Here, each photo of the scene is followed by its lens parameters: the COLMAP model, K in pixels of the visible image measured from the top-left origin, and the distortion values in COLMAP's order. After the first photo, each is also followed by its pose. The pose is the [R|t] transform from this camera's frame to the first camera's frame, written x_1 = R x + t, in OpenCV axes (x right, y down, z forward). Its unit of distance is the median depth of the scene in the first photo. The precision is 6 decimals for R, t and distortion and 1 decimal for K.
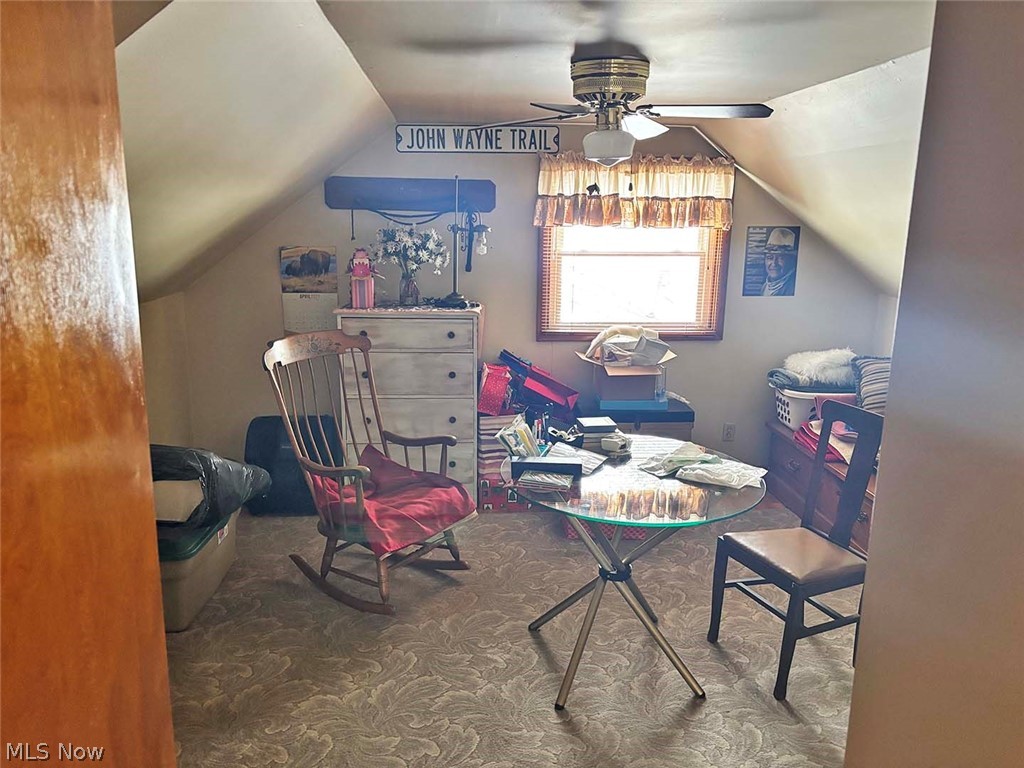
lens RADIAL K [[774.1, 0, 512.9], [0, 774.1, 384.4], [0, 0, 1]] dist [0.030216, 0.000592]
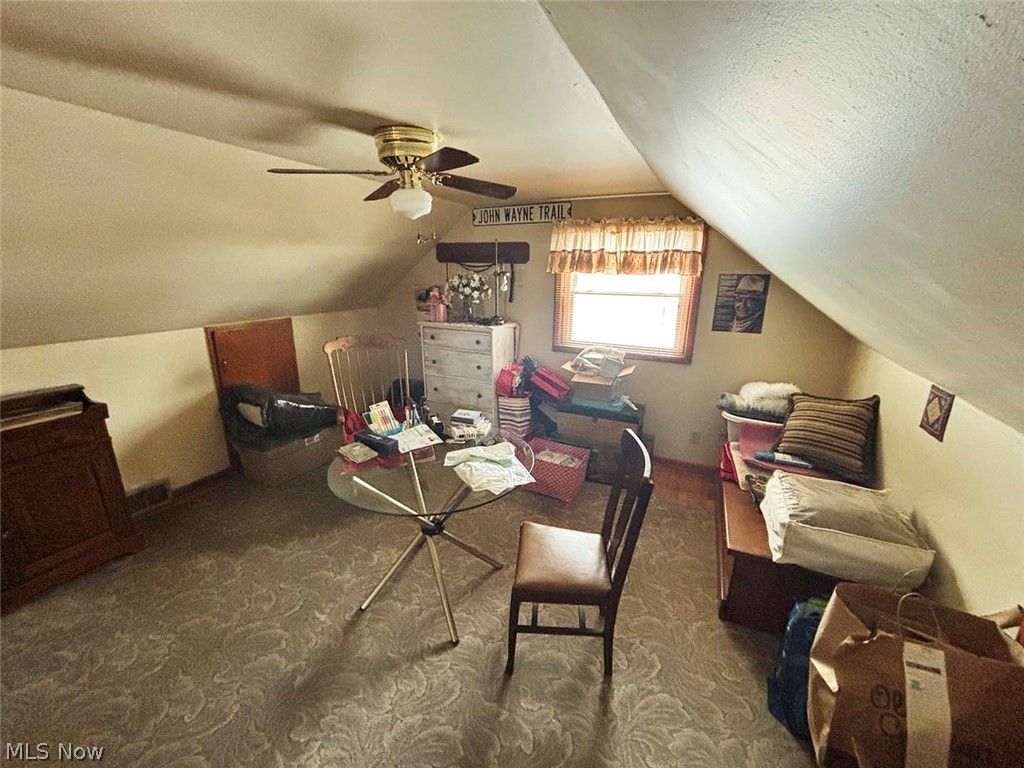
lens RADIAL K [[412.5, 0, 510.3], [0, 412.5, 382.4], [0, 0, 1]] dist [0.003646, 0.000041]
pose [[0.871385, 0.128358, -0.473511, 0.361073], [-0.108127, 0.991681, 0.069840, -0.046124], [0.478536, -0.009658, 0.878015, 0.282945]]
